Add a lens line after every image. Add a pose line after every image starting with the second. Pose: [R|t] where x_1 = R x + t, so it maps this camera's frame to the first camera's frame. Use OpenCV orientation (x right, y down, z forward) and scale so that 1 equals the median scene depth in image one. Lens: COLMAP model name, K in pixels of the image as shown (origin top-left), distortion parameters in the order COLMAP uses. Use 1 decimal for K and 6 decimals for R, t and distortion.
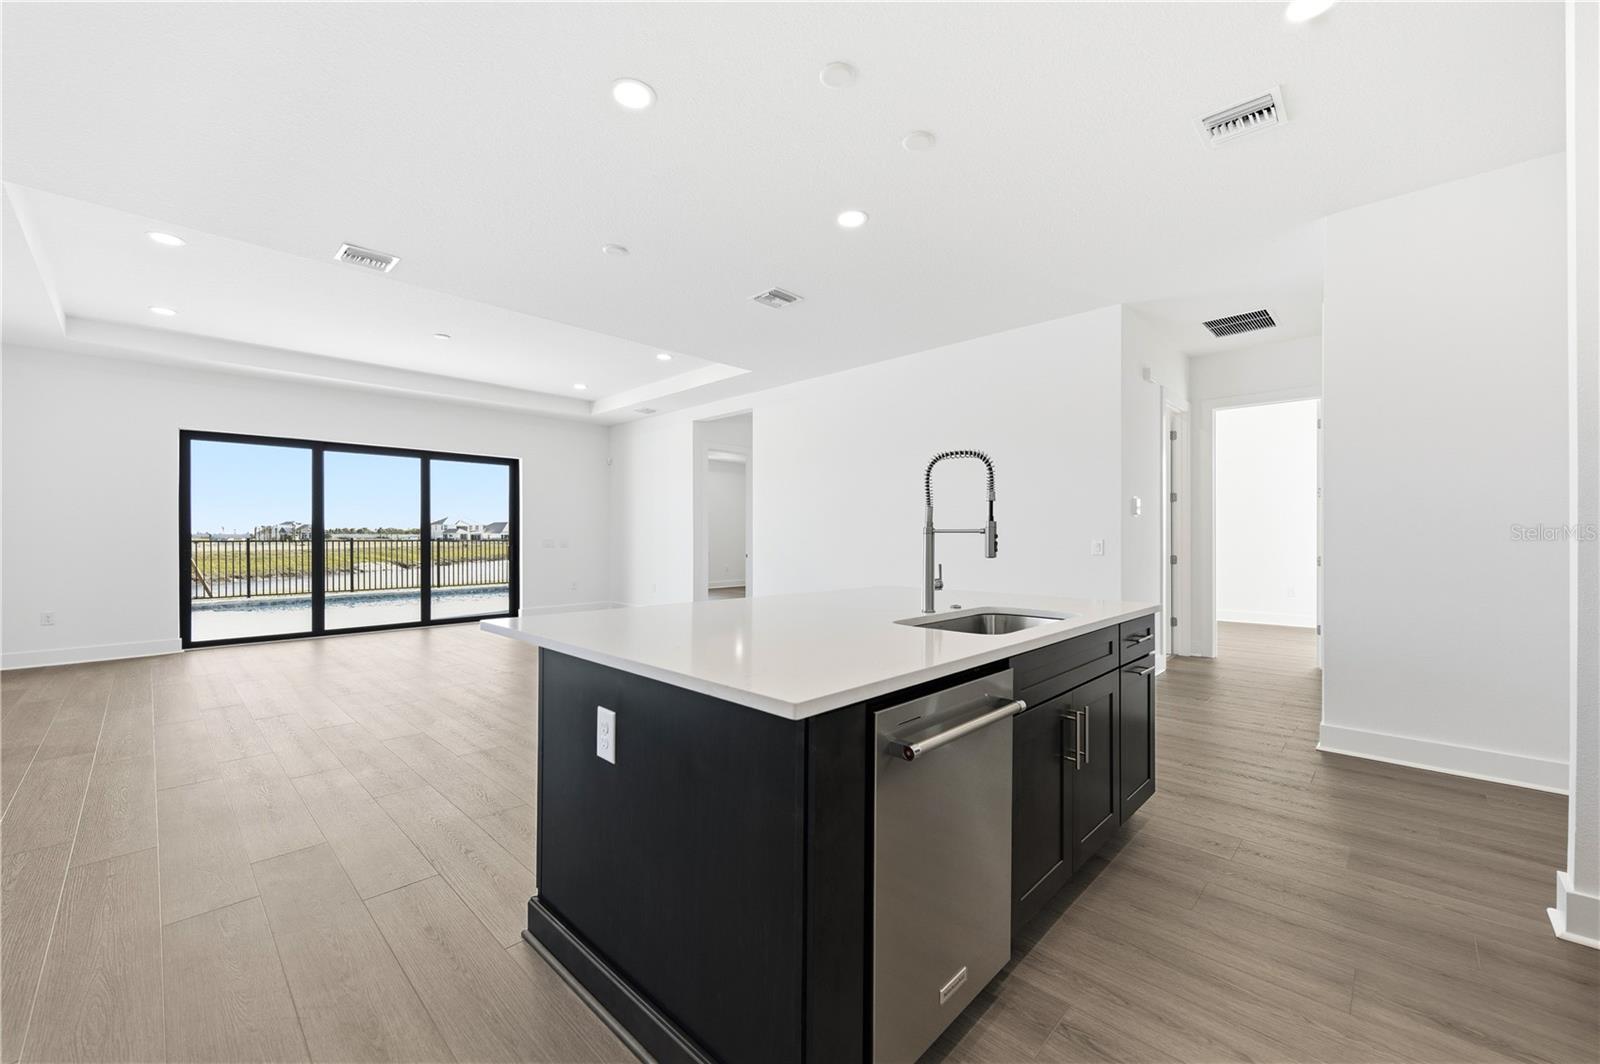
lens RADIAL K [[631.5, 0, 803.0], [0, 631.5, 529.7], [0, 0, 1]] dist [-0.000459, -0.000758]
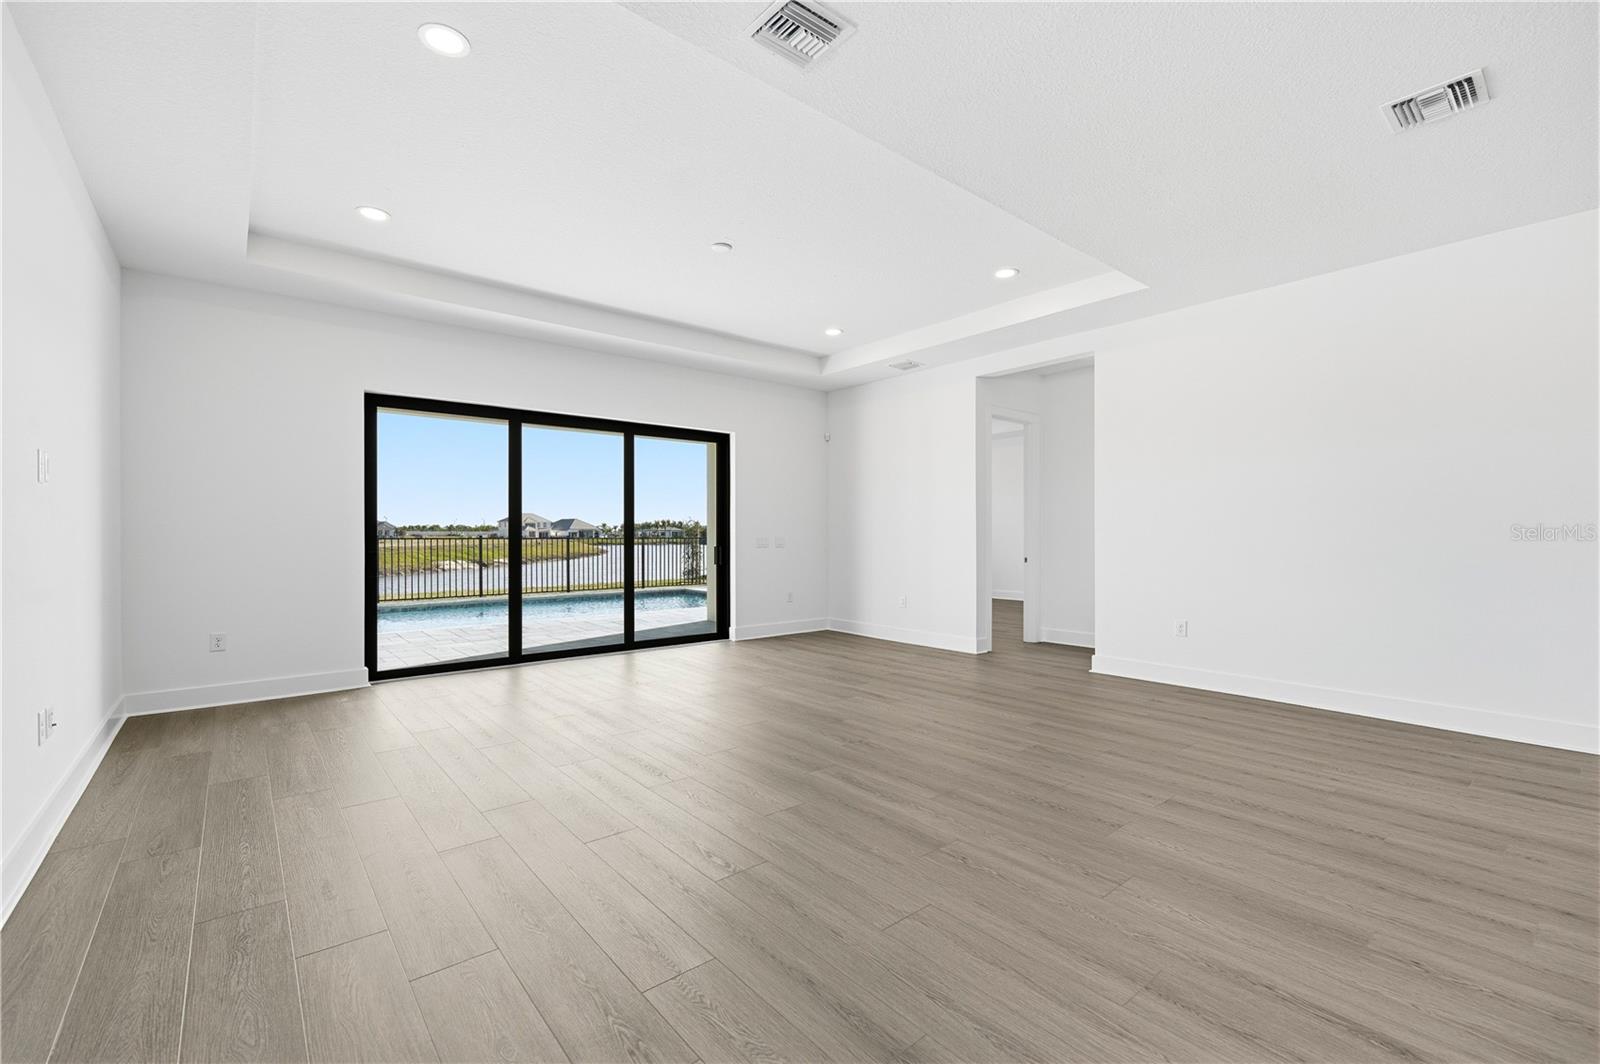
lens RADIAL K [[686.0, 0, 799.7], [0, 686.0, 527.9], [0, 0, 1]] dist [0.000768, 0.000238]
pose [[0.993049, -0.000110, -0.117704, -0.265166], [0.000299, 0.999999, 0.001586, 0.002397], [0.117703, -0.001610, 0.993047, 0.171777]]
